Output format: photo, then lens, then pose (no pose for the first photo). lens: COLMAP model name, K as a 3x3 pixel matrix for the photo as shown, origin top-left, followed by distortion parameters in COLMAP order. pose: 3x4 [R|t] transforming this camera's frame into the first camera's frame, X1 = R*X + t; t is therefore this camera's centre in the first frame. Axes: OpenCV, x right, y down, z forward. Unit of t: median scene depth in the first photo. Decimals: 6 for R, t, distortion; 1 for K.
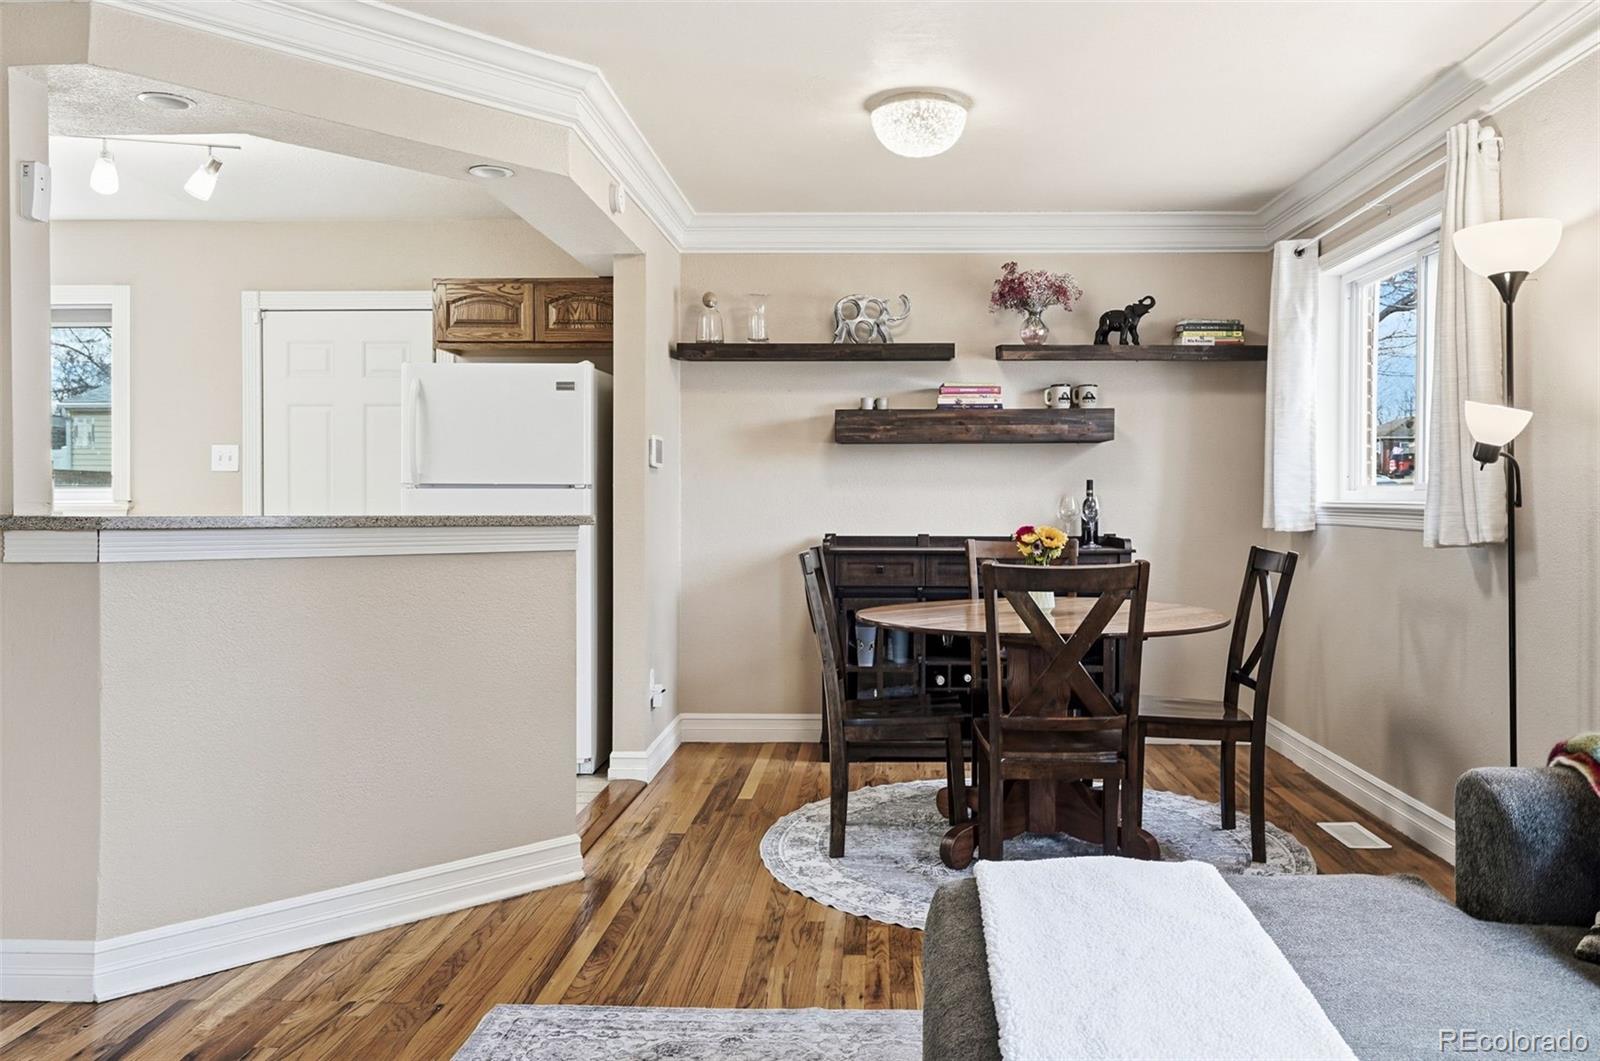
lens RADIAL K [[1179.1, 0, 835.6], [0, 1179.1, 526.8], [0, 0, 1]] dist [-0.007573, -0.005487]
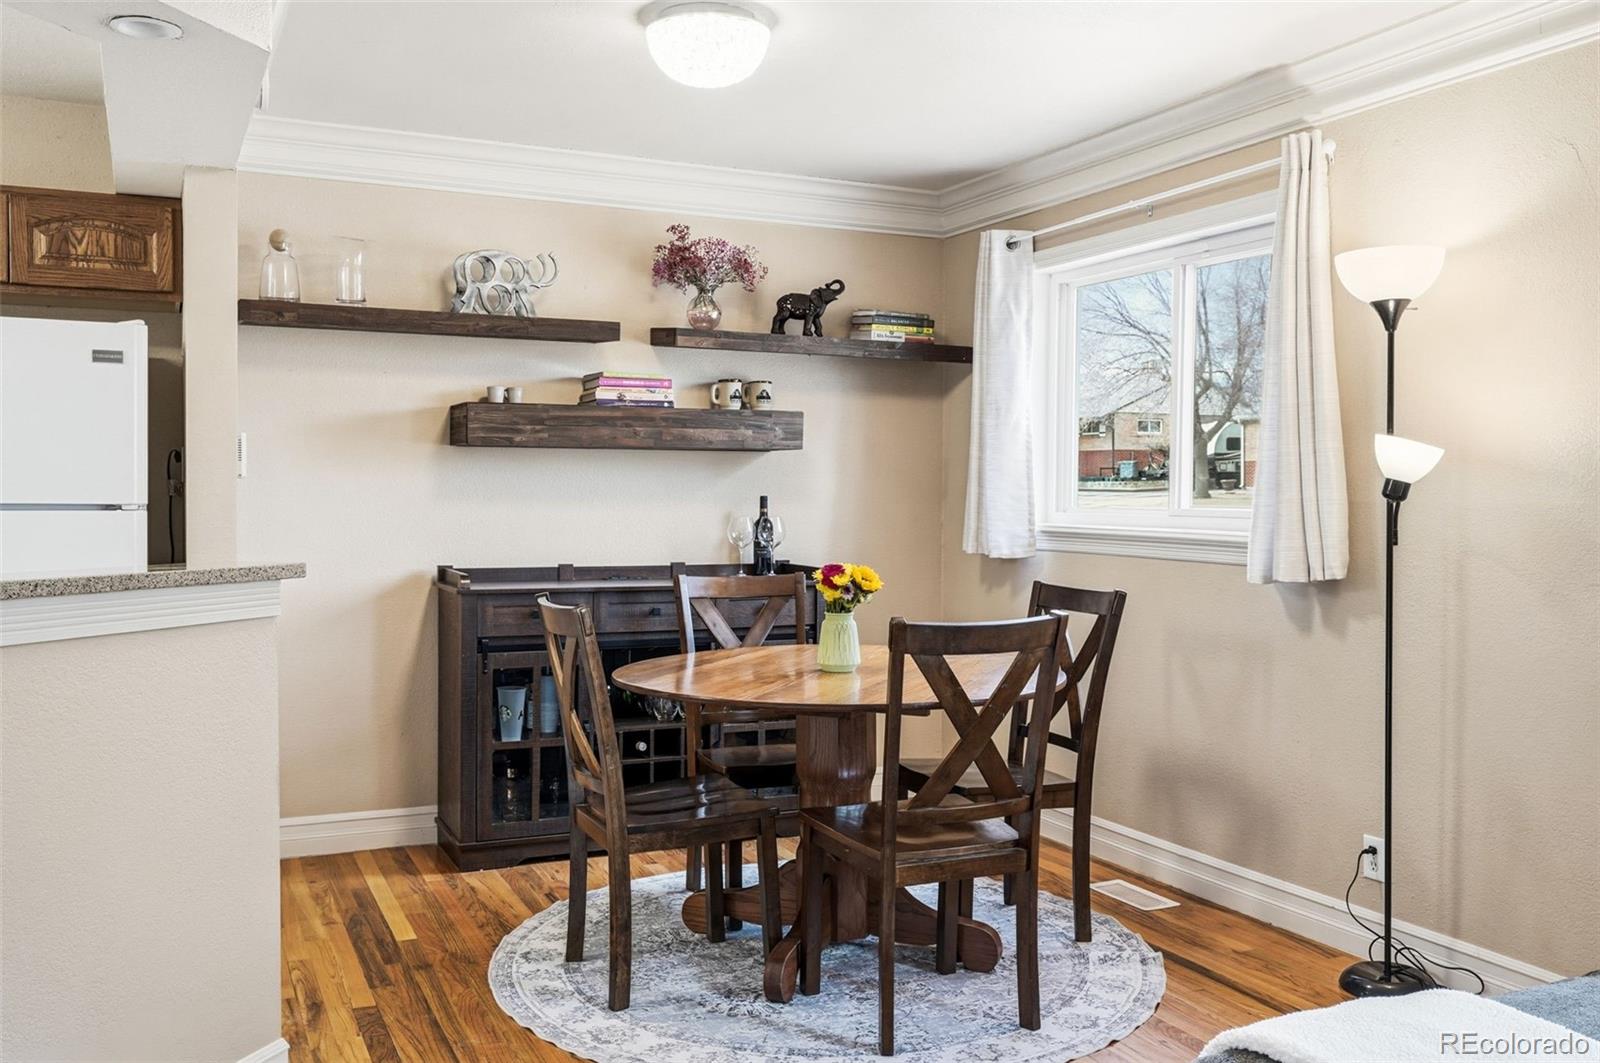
lens RADIAL K [[1394.5, 0, 768.7], [0, 1394.5, 548.2], [0, 0, 1]] dist [-0.009787, -0.011180]
pose [[0.899089, -0.012191, 0.437596, -0.217500], [0.004532, 0.999818, 0.018543, -0.021915], [-0.437742, -0.014689, 0.898980, 0.118485]]
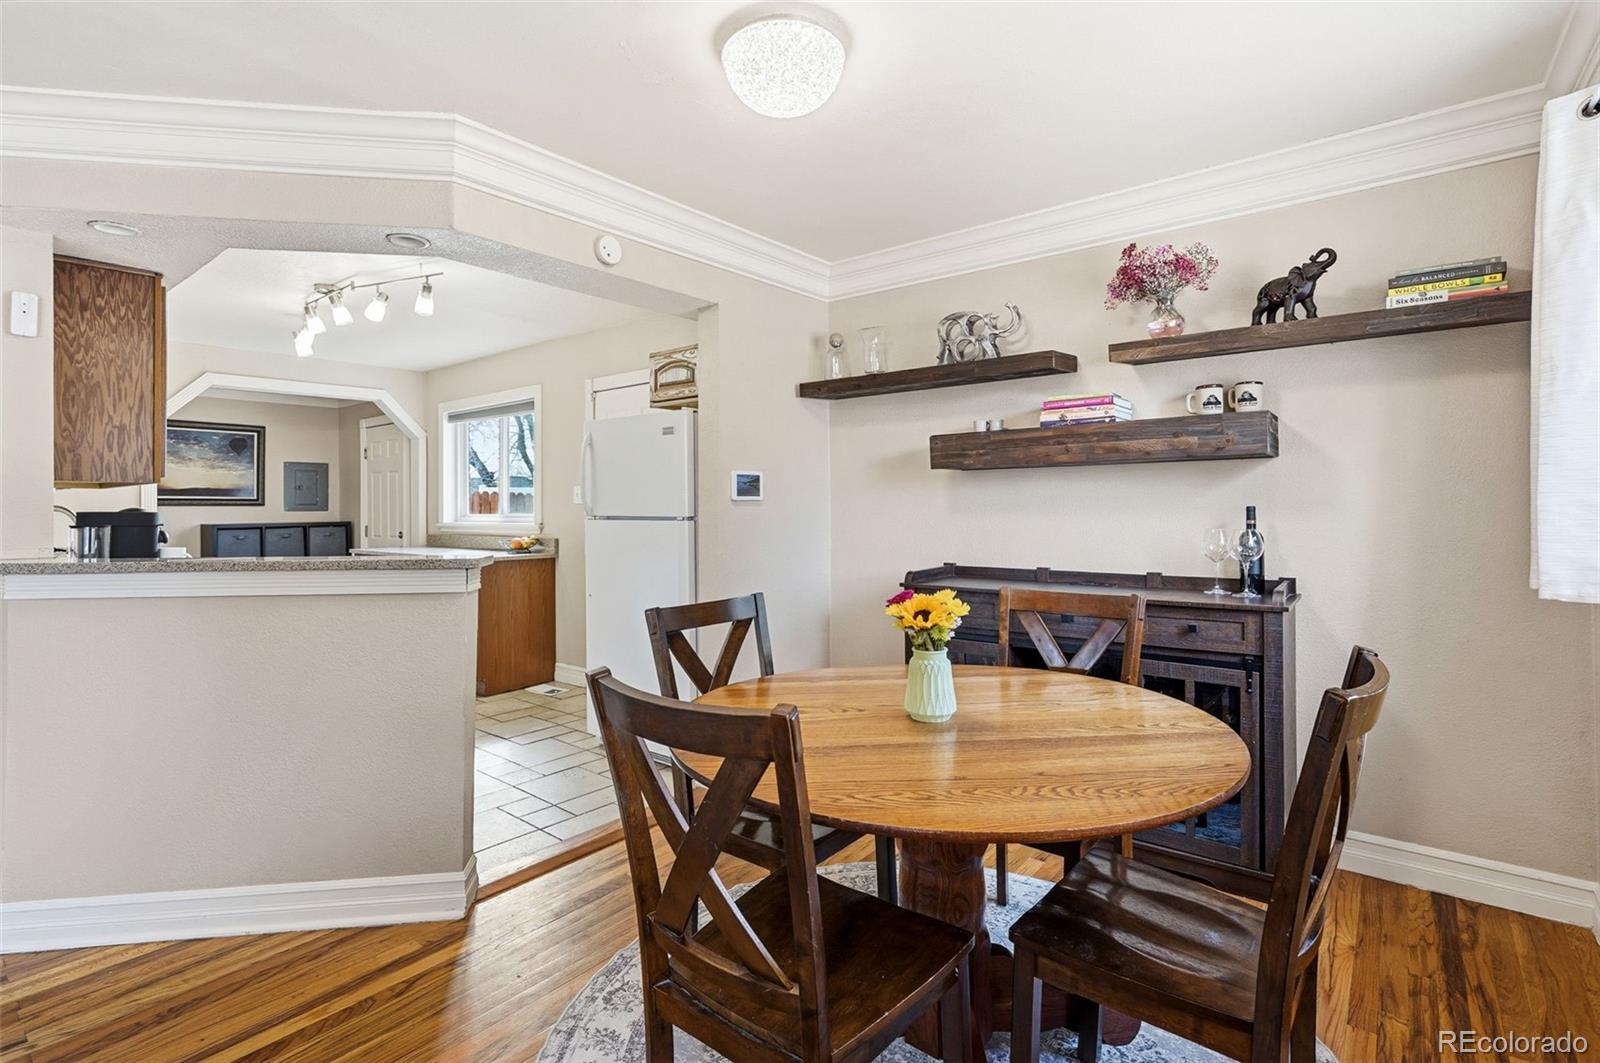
lens RADIAL K [[744.3, 0, 796.7], [0, 744.3, 507.8], [0, 0, 1]] dist [-0.009130, -0.000039]
pose [[0.804953, -0.005828, -0.593310, 0.271585], [-0.004712, 0.999857, -0.016214, -0.030613], [0.593320, 0.015847, 0.804811, 0.451320]]
